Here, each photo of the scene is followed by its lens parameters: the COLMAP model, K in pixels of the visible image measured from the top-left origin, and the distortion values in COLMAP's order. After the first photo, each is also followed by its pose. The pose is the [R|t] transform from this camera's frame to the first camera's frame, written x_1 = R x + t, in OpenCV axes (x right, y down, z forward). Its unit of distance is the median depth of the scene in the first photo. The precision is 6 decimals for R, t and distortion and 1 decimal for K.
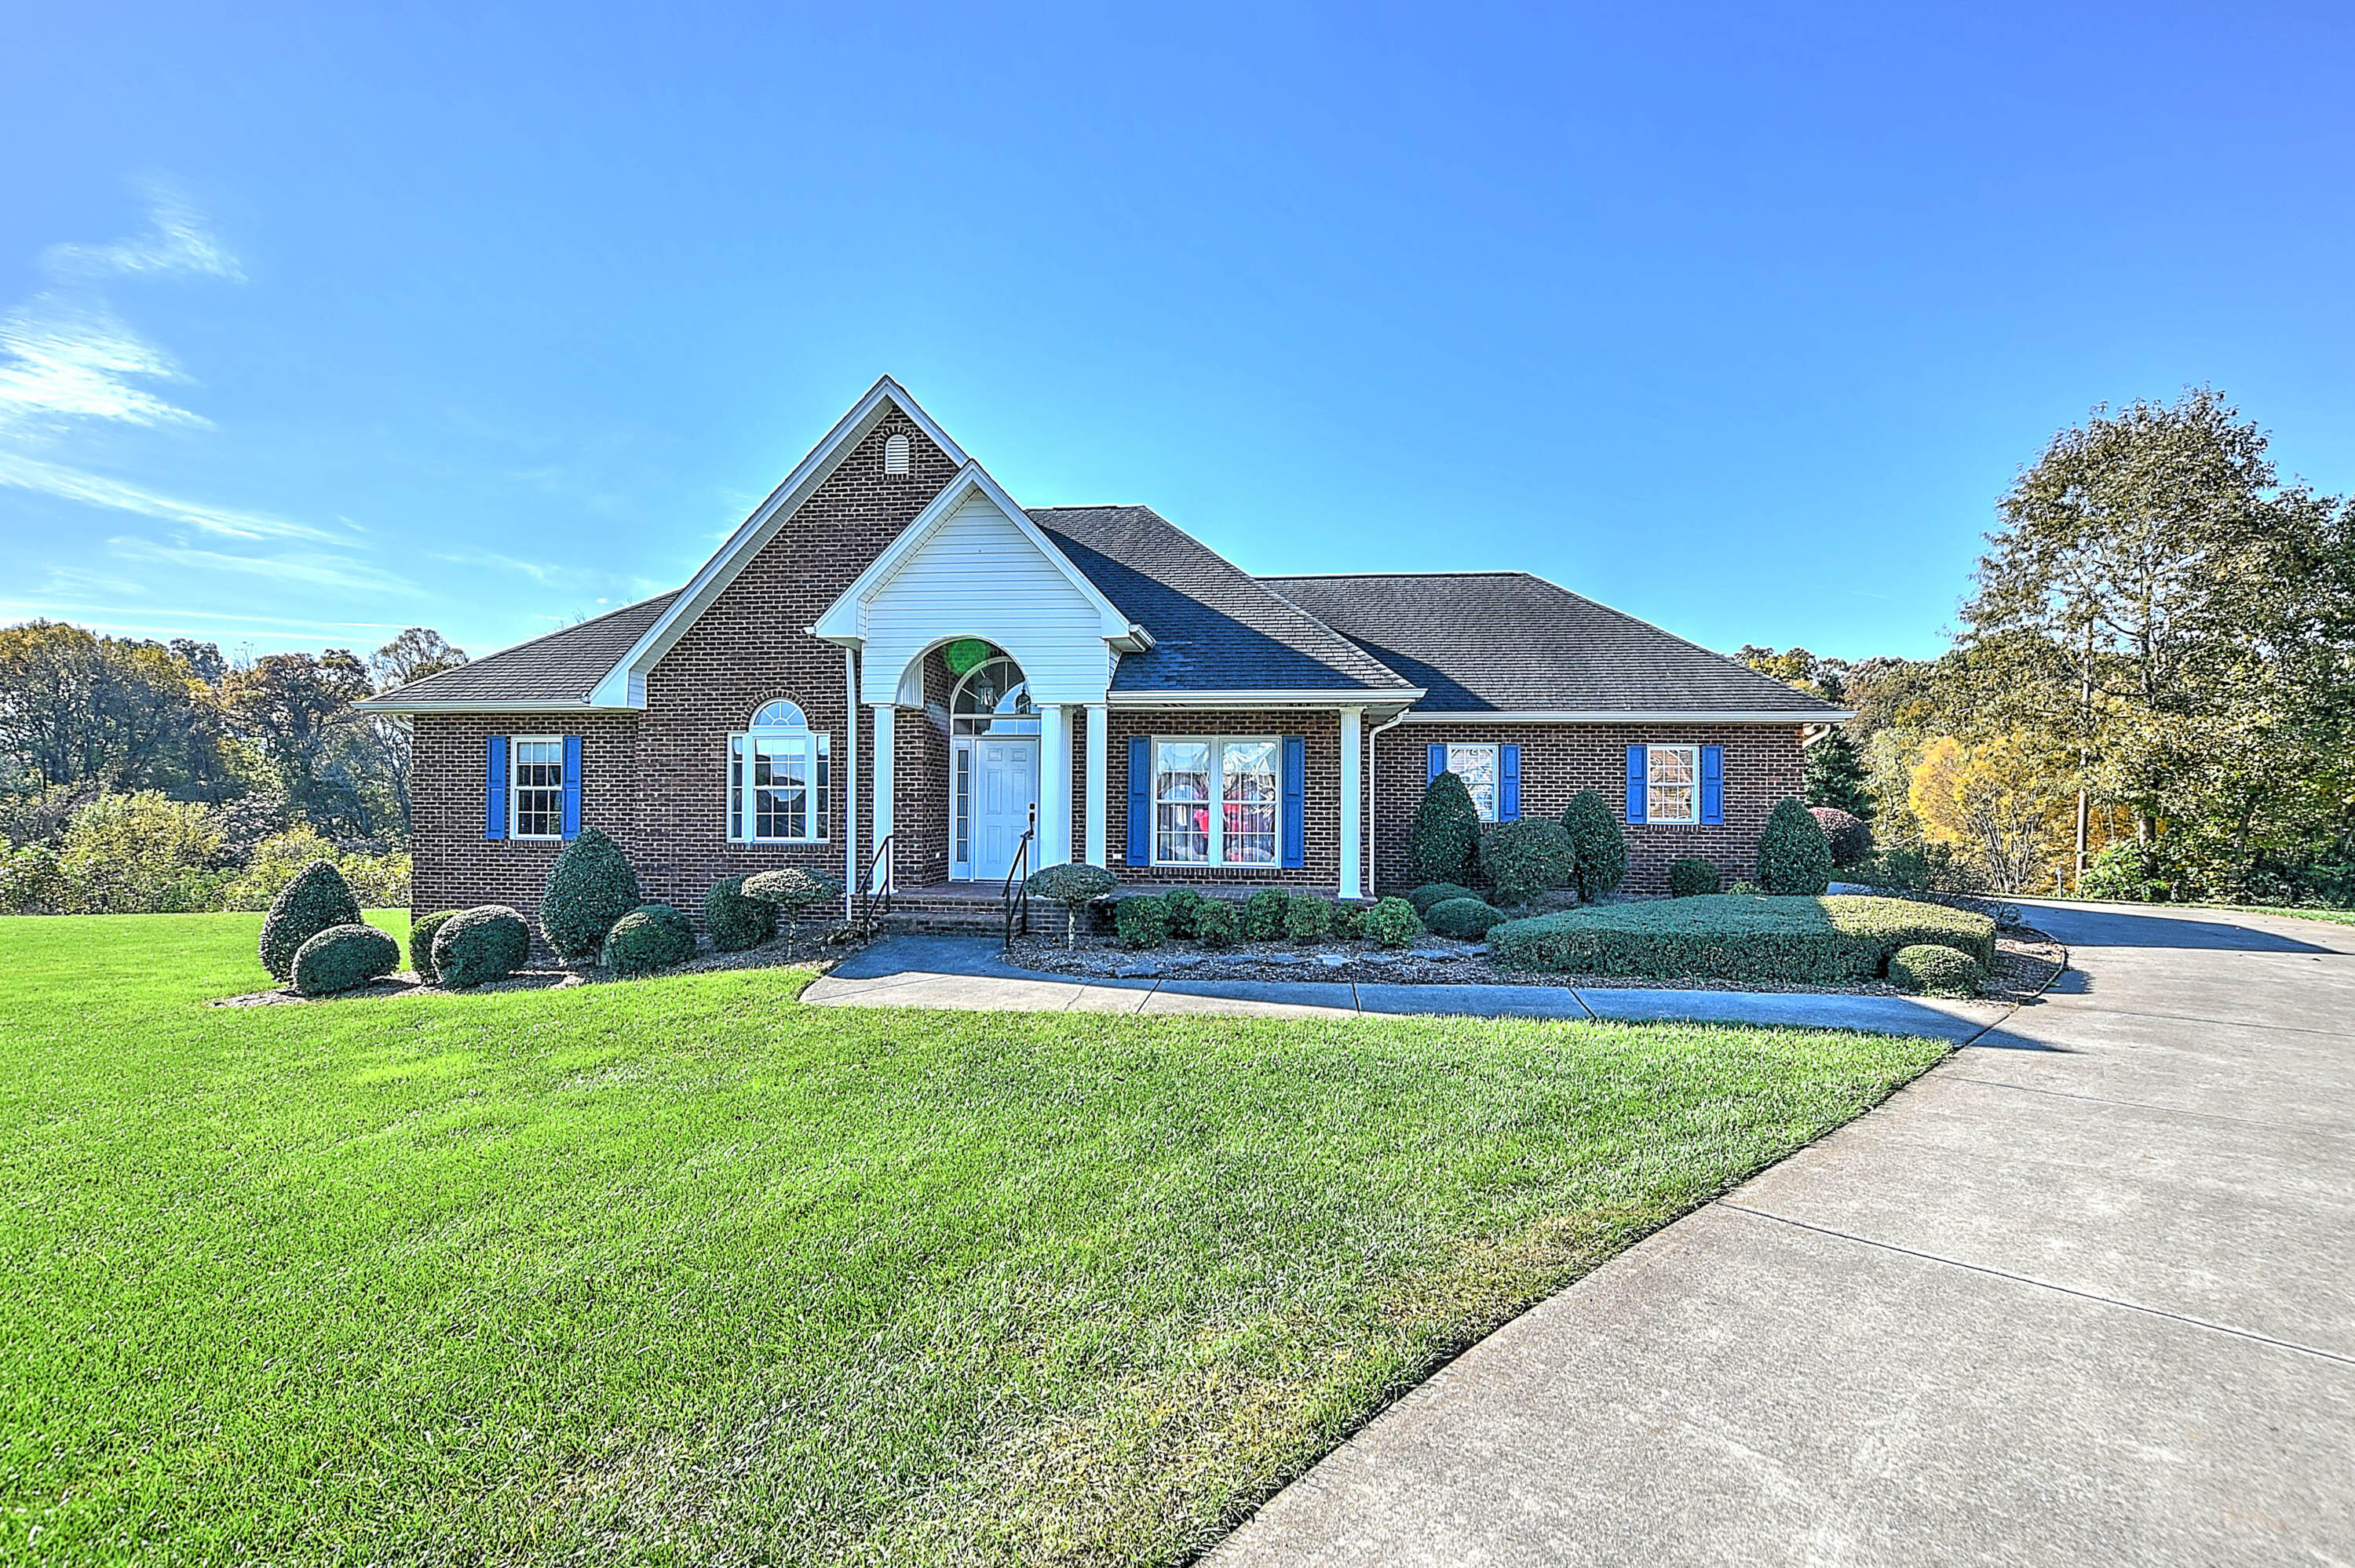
lens RADIAL K [[1040.2, 0, 1182.2], [0, 1040.2, 784.5], [0, 0, 1]] dist [-0.013667, 0.000940]
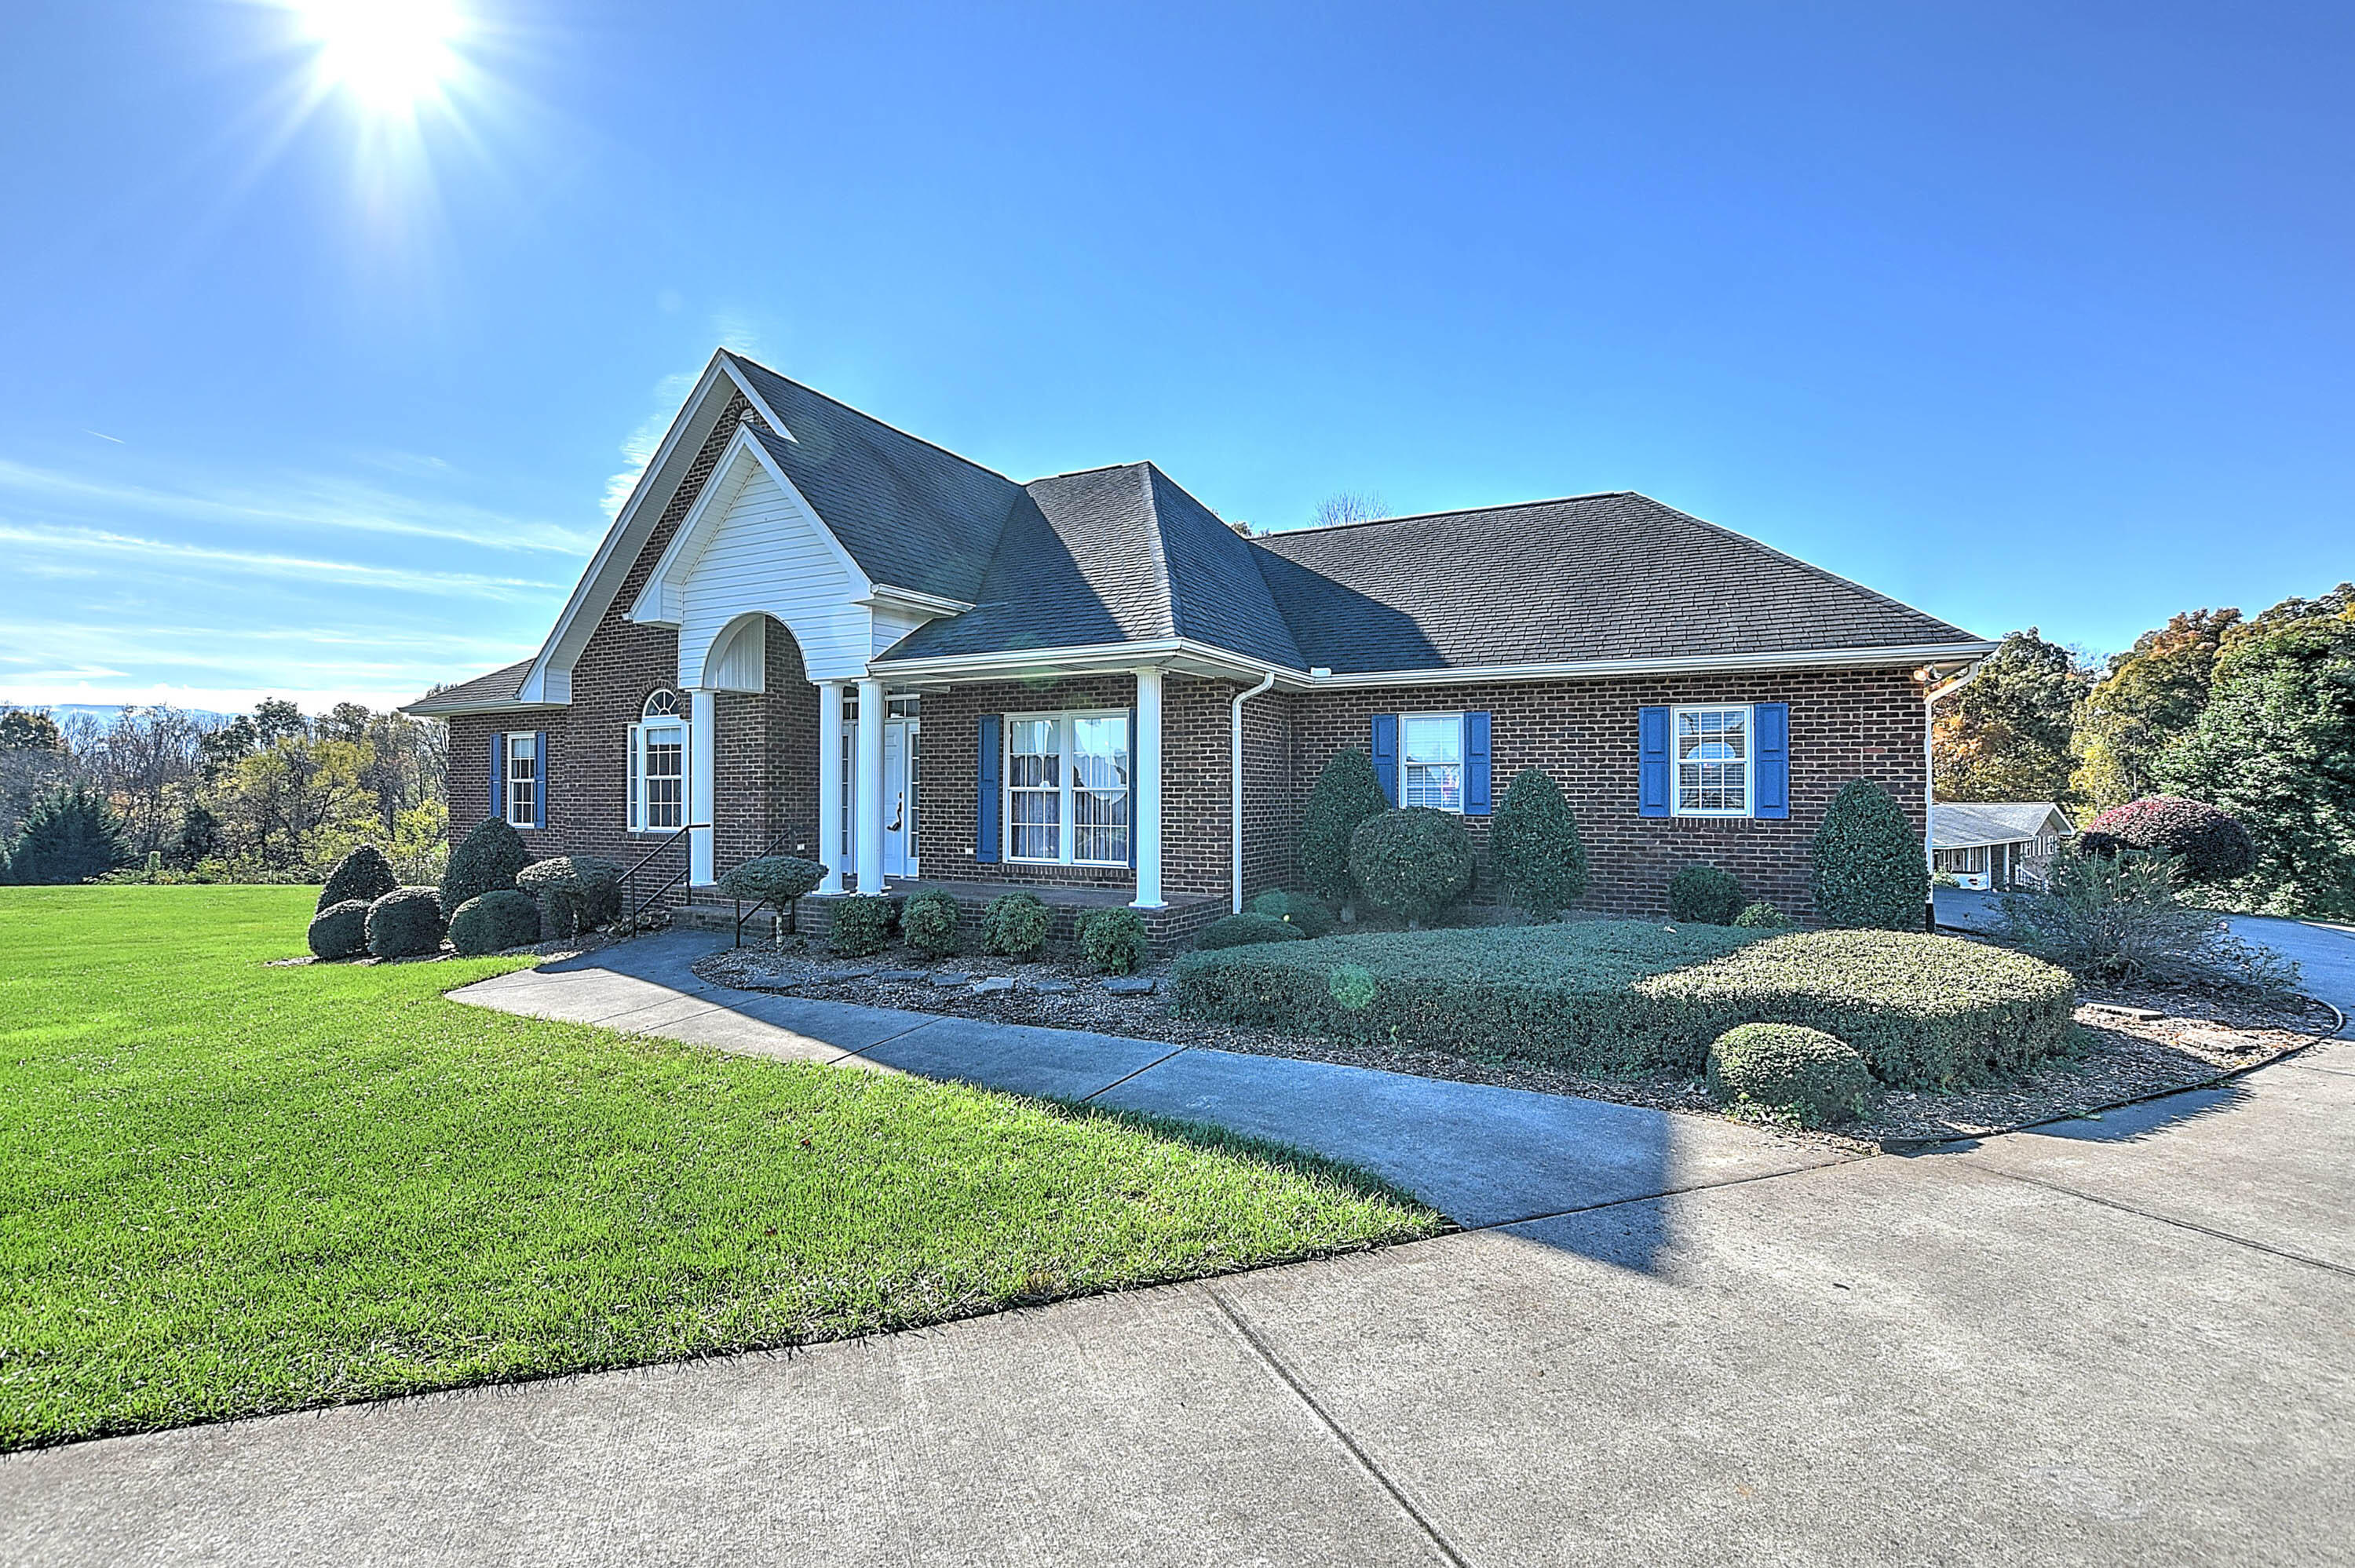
lens RADIAL K [[1040.2, 0, 1173.9], [0, 1040.2, 786.3], [0, 0, 1]] dist [-0.013667, 0.000940]
pose [[0.932265, -0.007035, -0.361709, 0.415484], [0.008706, 0.999958, 0.002991, 0.012535], [0.361672, -0.005938, 0.932286, 0.232156]]
